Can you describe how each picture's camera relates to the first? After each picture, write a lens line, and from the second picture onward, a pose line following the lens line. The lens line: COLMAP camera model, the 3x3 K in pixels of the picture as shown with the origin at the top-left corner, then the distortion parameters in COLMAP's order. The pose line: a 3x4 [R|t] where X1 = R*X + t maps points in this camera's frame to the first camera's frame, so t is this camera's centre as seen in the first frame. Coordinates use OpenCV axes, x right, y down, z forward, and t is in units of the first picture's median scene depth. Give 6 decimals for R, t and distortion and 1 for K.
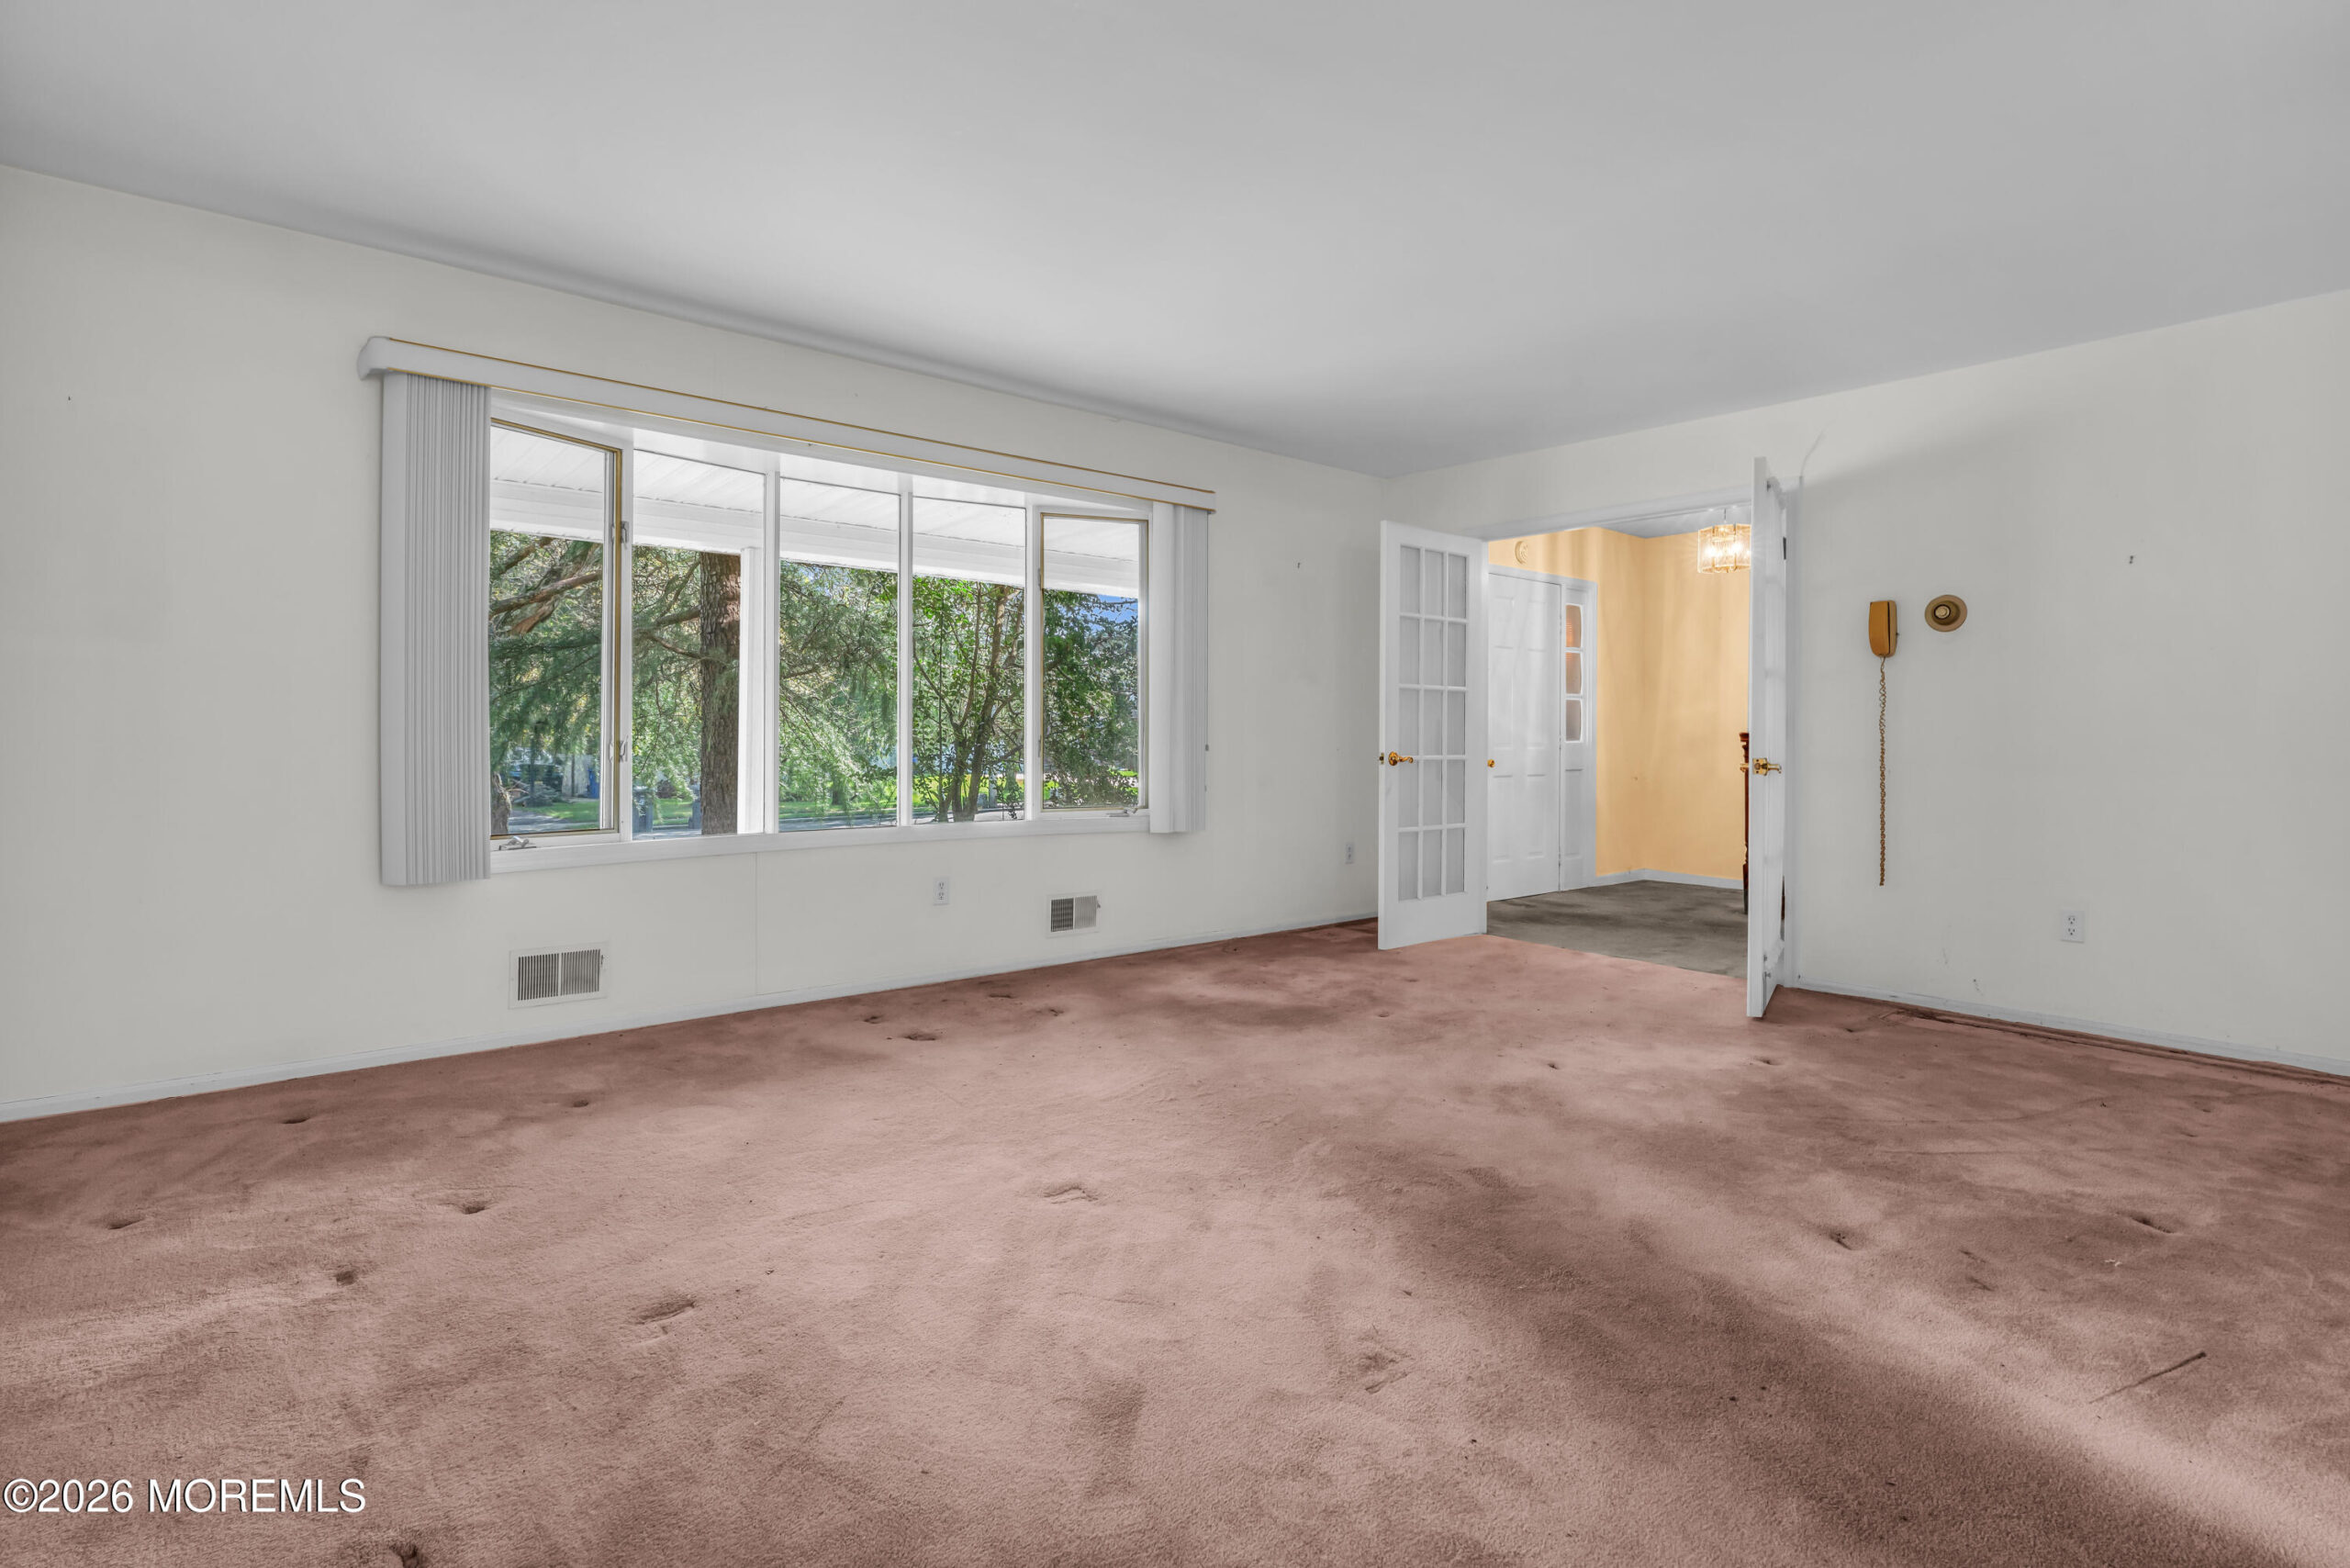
lens RADIAL K [[1145.3, 0, 1167.5], [0, 1145.3, 743.3], [0, 0, 1]] dist [-0.002994, -0.000422]
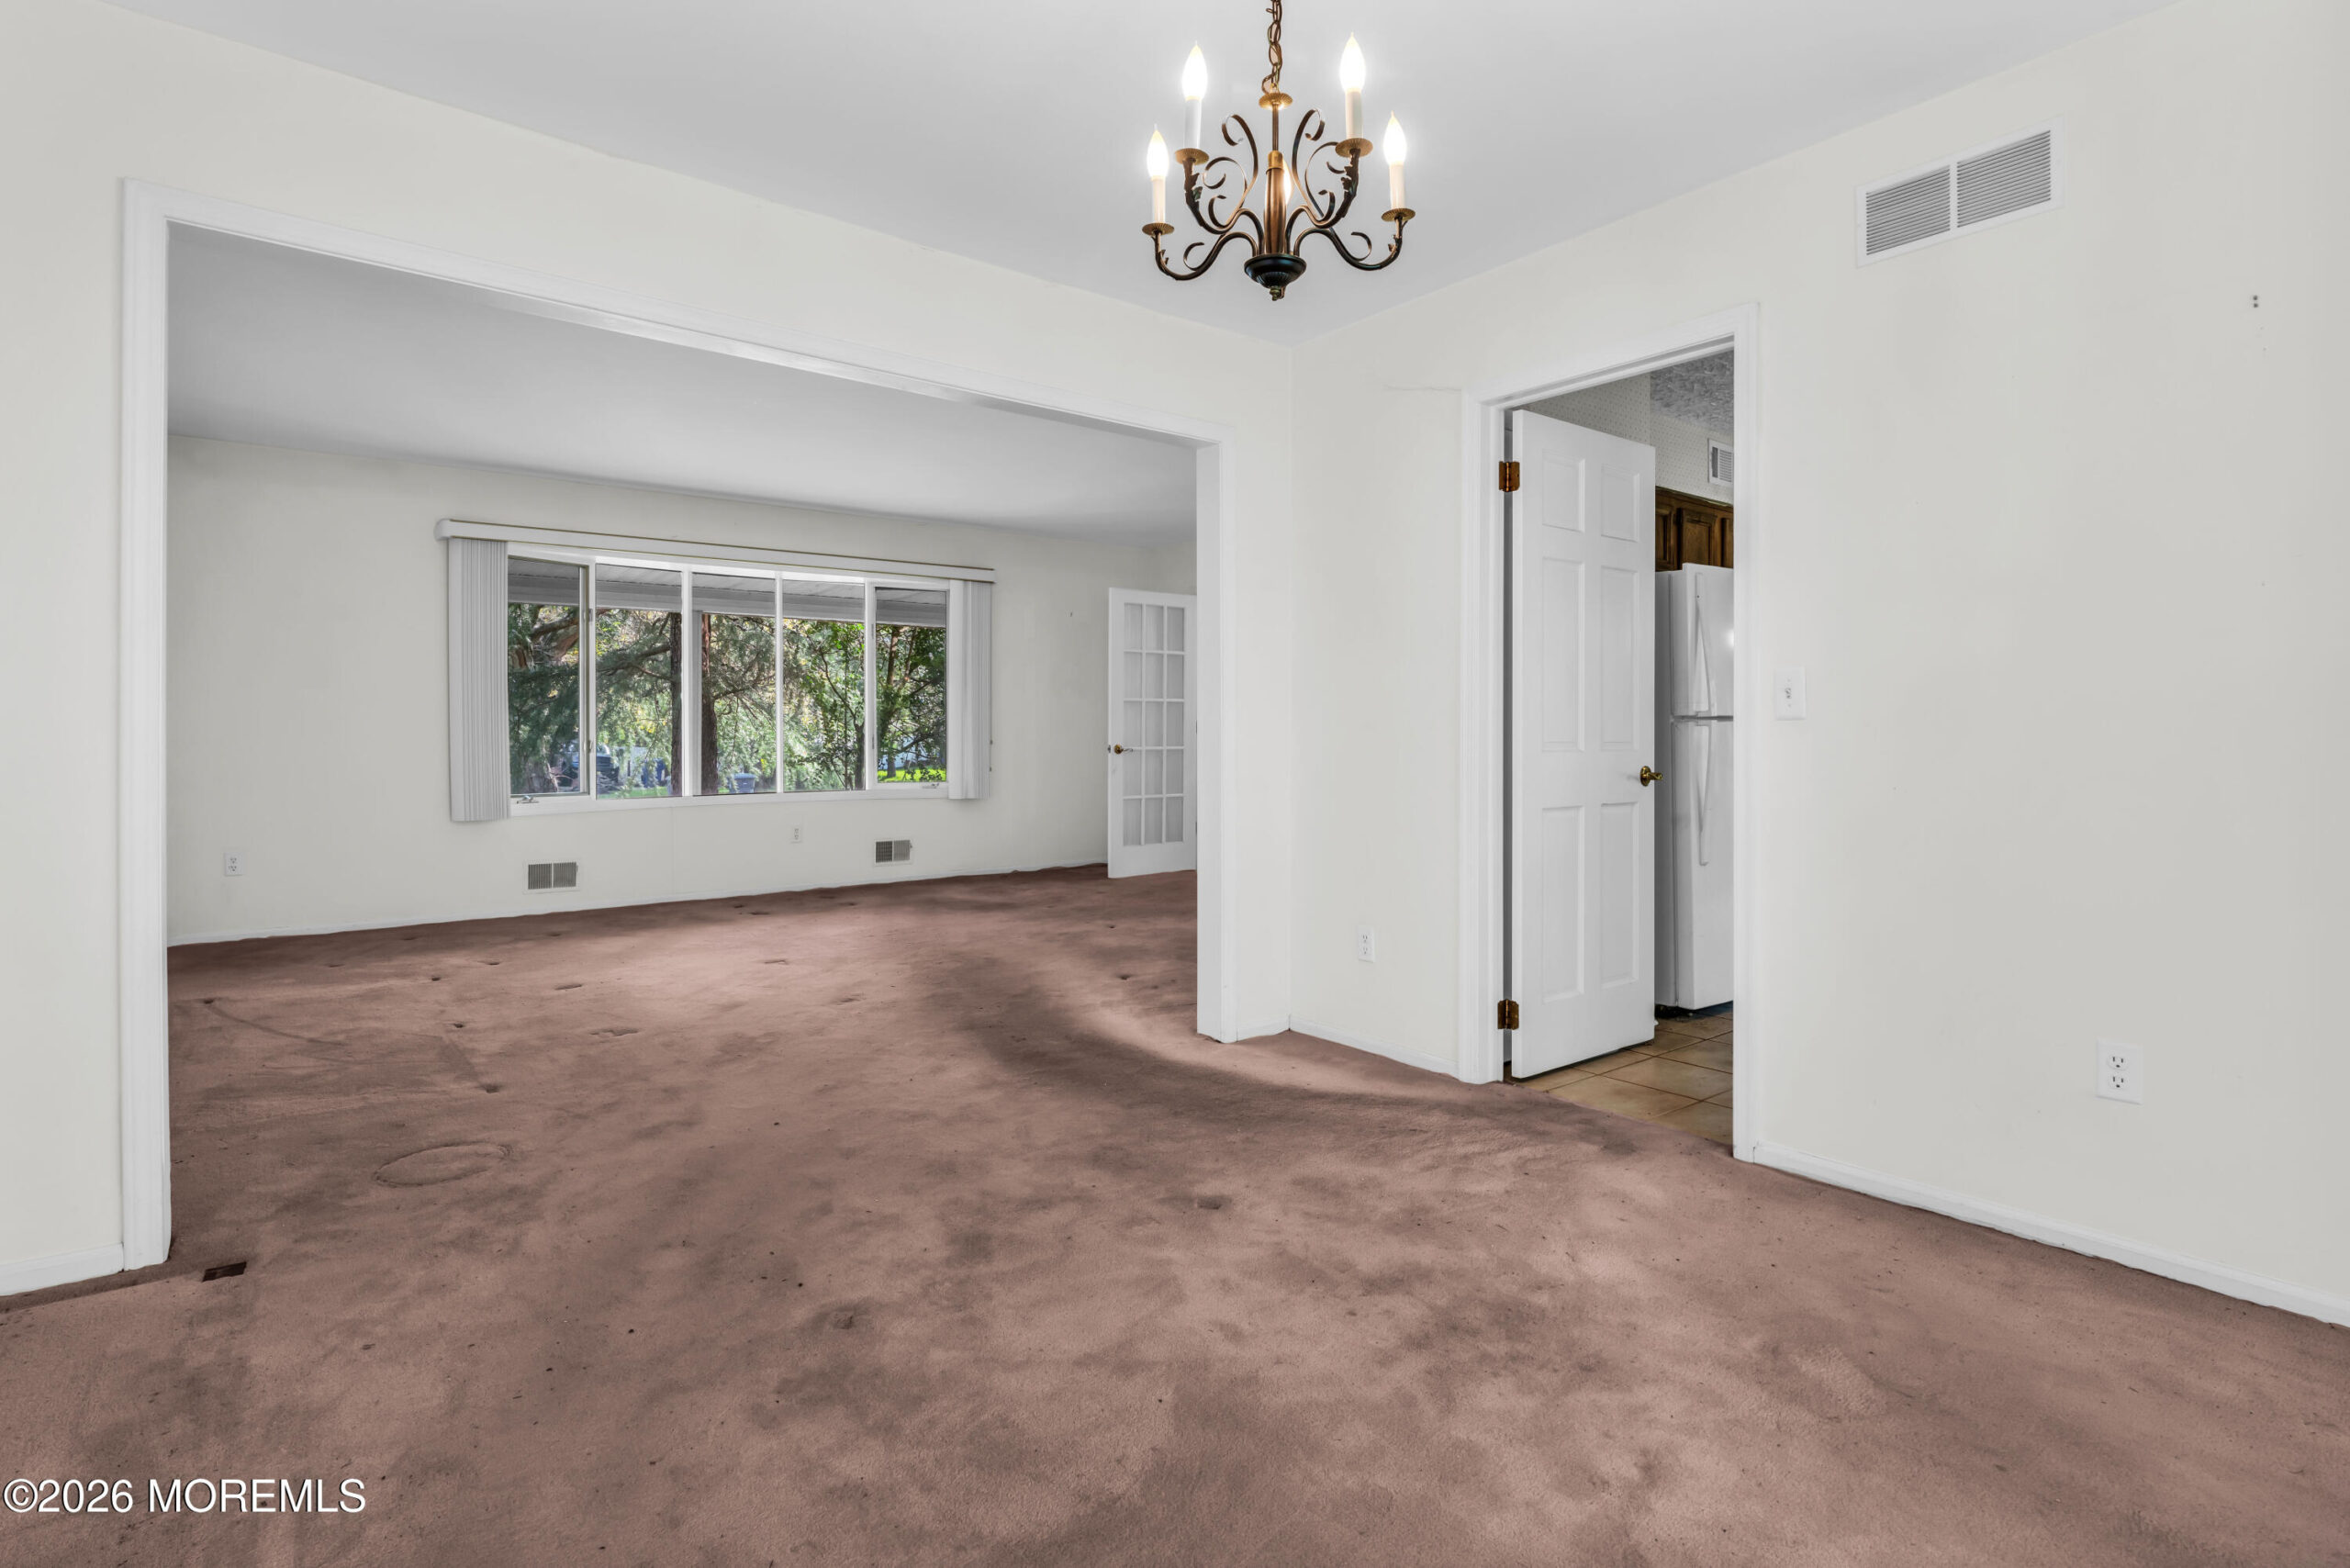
lens RADIAL K [[1145.3, 0, 1167.5], [0, 1145.3, 743.3], [0, 0, 1]] dist [-0.002994, -0.000422]
pose [[0.998863, -0.004138, -0.047484, 0.357177], [0.004571, 0.999949, 0.009019, -0.007396], [0.047444, -0.009226, 0.998831, -0.506548]]
